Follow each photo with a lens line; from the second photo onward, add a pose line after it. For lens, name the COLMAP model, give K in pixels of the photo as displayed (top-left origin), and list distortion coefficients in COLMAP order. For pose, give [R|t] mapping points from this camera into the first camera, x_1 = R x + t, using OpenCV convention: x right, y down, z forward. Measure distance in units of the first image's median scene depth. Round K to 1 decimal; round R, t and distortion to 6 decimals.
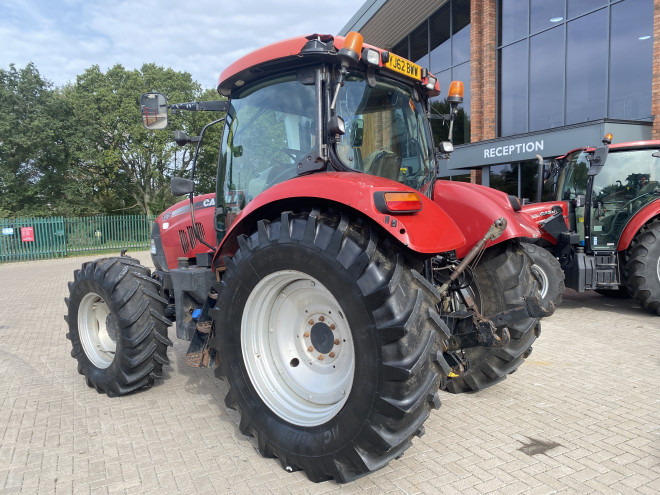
lens RADIAL K [[505.3, 0, 331.0], [0, 505.3, 246.9], [0, 0, 1]] dist [0.003058, 0.002267]
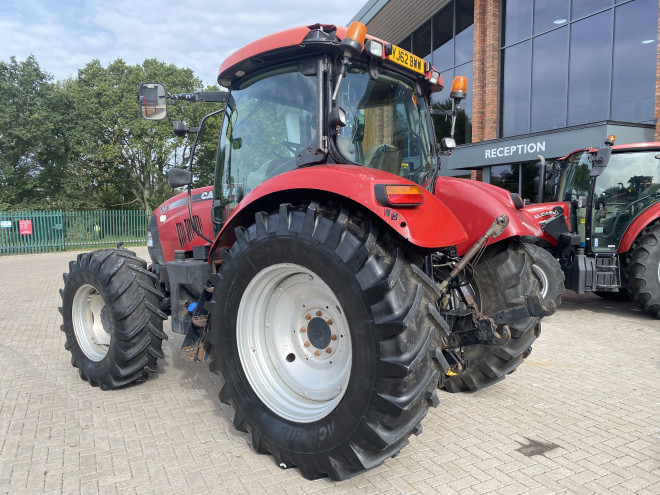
lens RADIAL K [[505.0, 0, 330.0], [0, 505.0, 247.5], [0, 0, 1]] dist [0.003351, 0.003086]
pose [[0.999836, 0.018093, 0.000619, 0.000044], [-0.018094, 0.999834, 0.002042, 0.008848], [-0.000582, -0.002053, 0.999998, 0.014322]]
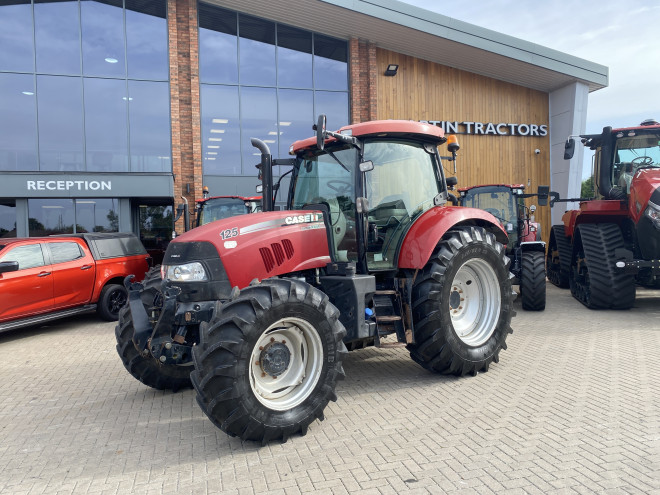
lens RADIAL K [[504.2, 0, 324.7], [0, 504.2, 244.5], [0, 0, 1]] dist [0.012043, -0.004848]
pose [[0.206939, 0.003931, 0.978346, -1.433372], [0.092775, 0.995407, -0.023624, -0.009012], [-0.973945, 0.095655, 0.205624, 0.836307]]
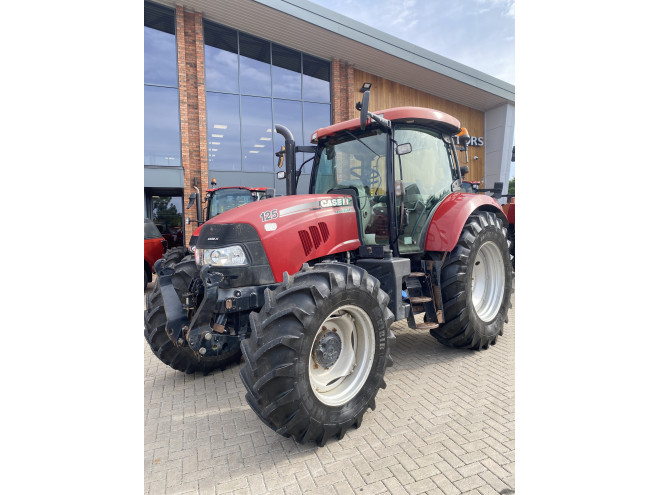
lens RADIAL K [[378.8, 0, 333.4], [0, 378.8, 243.5], [0, 0, 1]] dist [0.003068, 0.001007]
pose [[0.101640, -0.028233, 0.994421, -1.171584], [0.092035, 0.995577, 0.018858, -0.022314], [-0.990555, 0.089605, 0.103789, 1.053282]]
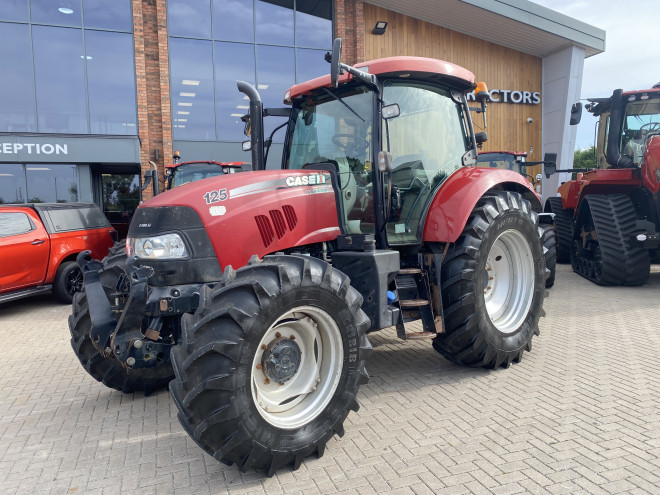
lens RADIAL K [[505.0, 0, 330.0], [0, 505.0, 247.5], [0, 0, 1]] dist [0.003351, 0.003086]
pose [[0.141660, -0.049764, 0.988664, -1.212610], [0.093390, 0.994953, 0.036699, -0.006063], [-0.985500, 0.087133, 0.145592, 0.959656]]
